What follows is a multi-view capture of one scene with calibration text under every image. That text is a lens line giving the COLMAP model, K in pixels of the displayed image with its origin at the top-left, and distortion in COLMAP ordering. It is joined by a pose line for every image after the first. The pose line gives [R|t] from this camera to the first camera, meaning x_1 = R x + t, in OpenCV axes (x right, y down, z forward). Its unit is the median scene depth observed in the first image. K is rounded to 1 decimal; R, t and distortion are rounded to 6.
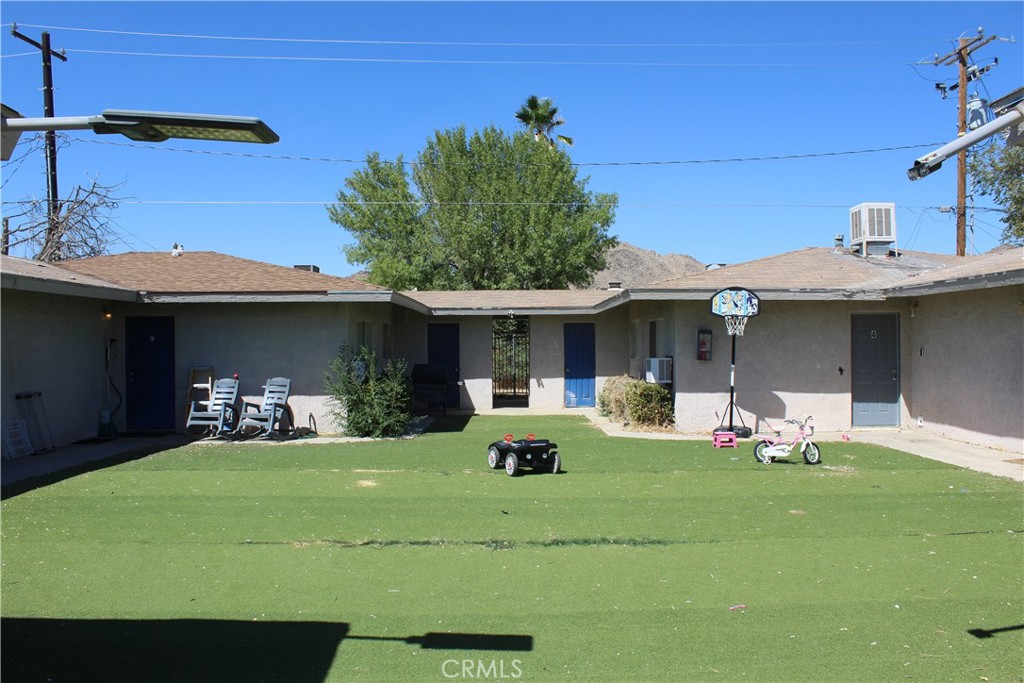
lens RADIAL K [[895.6, 0, 514.1], [0, 895.6, 341.6], [0, 0, 1]] dist [0.000729, 0.028113]
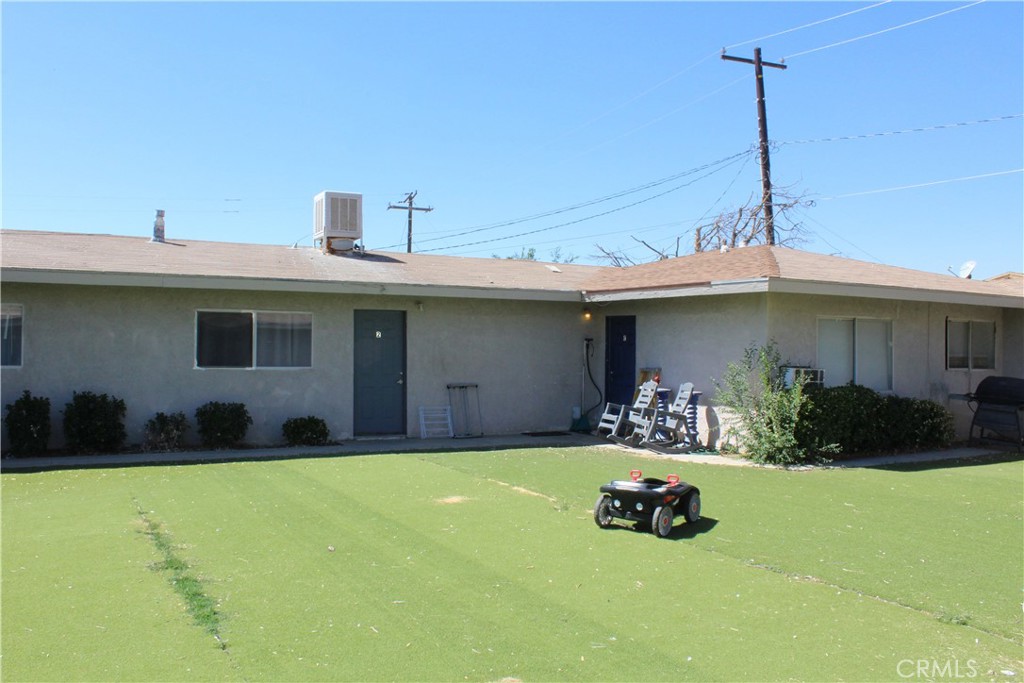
lens RADIAL K [[895.6, 0, 505.6], [0, 895.6, 336.6], [0, 0, 1]] dist [0.000729, 0.028113]
pose [[0.516307, 0.000919, -0.856403, 0.309679], [-0.009874, 0.999939, -0.004880, 0.000859], [0.856346, 0.010975, 0.516285, 0.303497]]
